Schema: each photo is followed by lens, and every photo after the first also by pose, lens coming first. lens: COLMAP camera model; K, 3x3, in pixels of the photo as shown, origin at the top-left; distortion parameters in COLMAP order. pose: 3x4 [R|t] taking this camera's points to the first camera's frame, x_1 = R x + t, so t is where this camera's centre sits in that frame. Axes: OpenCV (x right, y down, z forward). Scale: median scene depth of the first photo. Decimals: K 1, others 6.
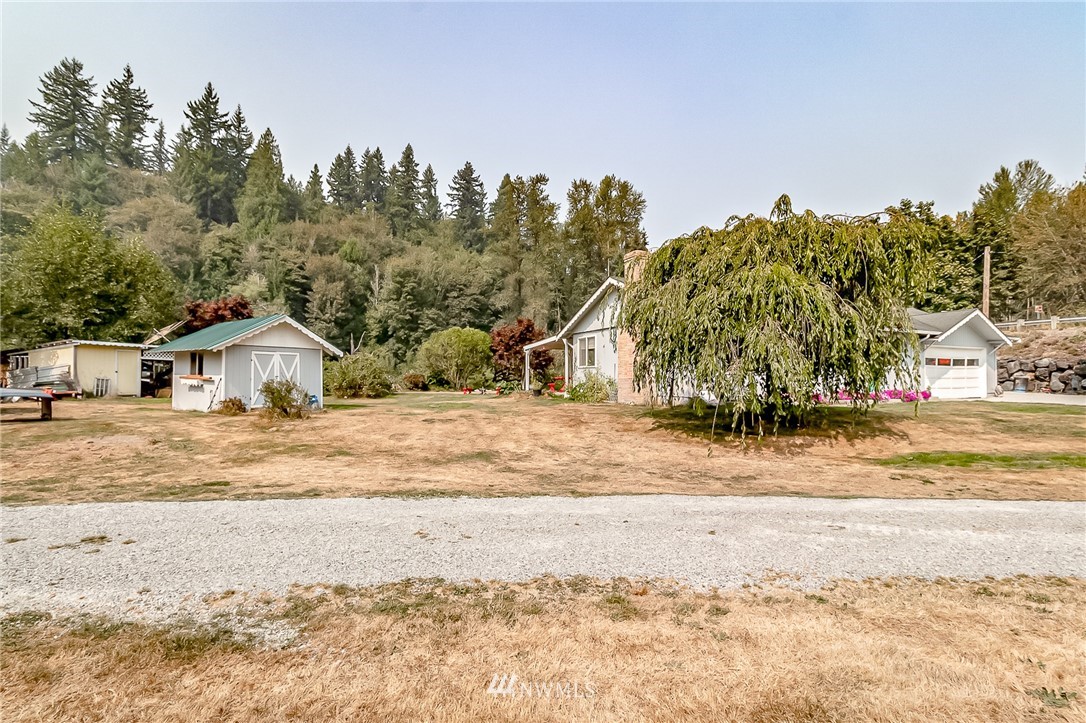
lens RADIAL K [[491.9, 0, 527.8], [0, 491.9, 378.7], [0, 0, 1]] dist [0.010284, -0.000687]
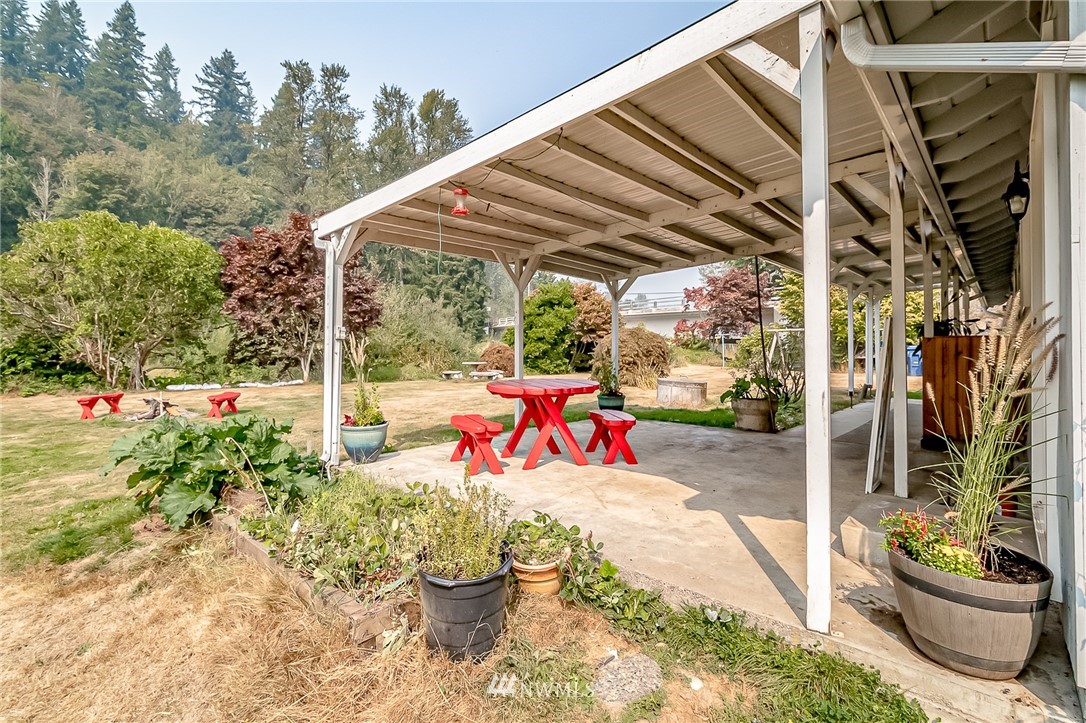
lens RADIAL K [[508.5, 0, 542.6], [0, 508.5, 338.4], [0, 0, 1]] dist [-0.002669, -0.000332]
pose [[0.910557, 0.011405, 0.413227, -0.001623], [-0.007438, 0.999910, -0.011206, -0.003719], [-0.413317, 0.007130, 0.910559, 0.155671]]
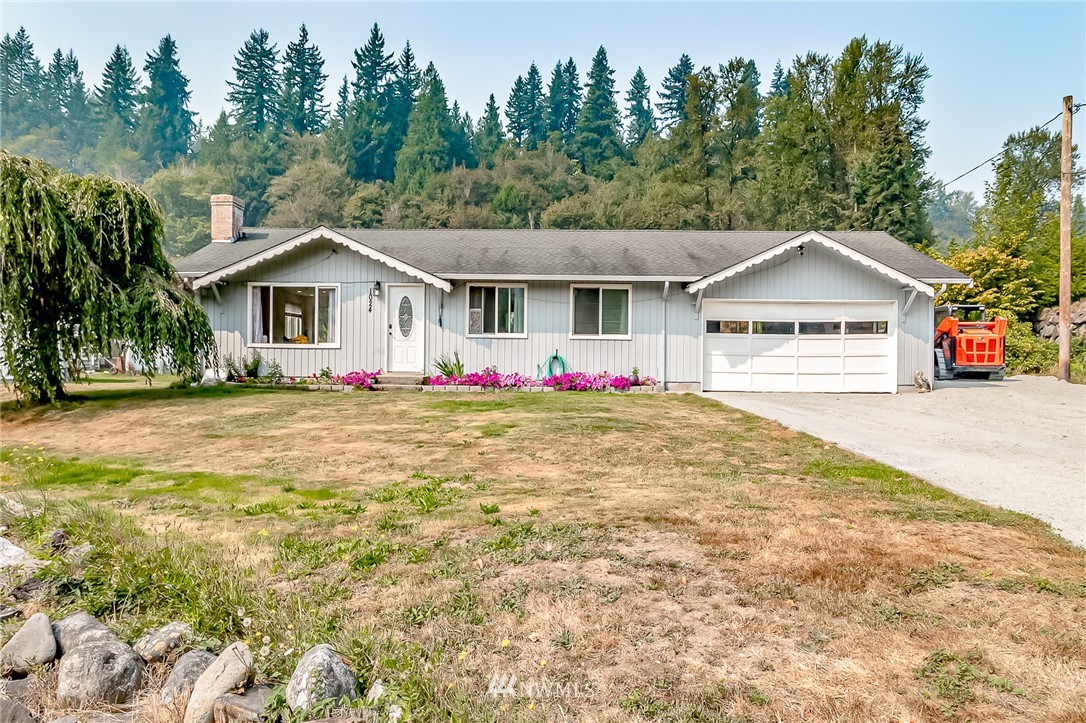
lens RADIAL K [[680.1, 0, 527.3], [0, 680.1, 364.2], [0, 0, 1]] dist [0.002558, 0.003452]
pose [[0.898760, 0.008977, -0.438349, 0.145637], [-0.006972, 0.999957, 0.006184, 0.000811], [0.438385, -0.002502, 0.898784, 0.027761]]
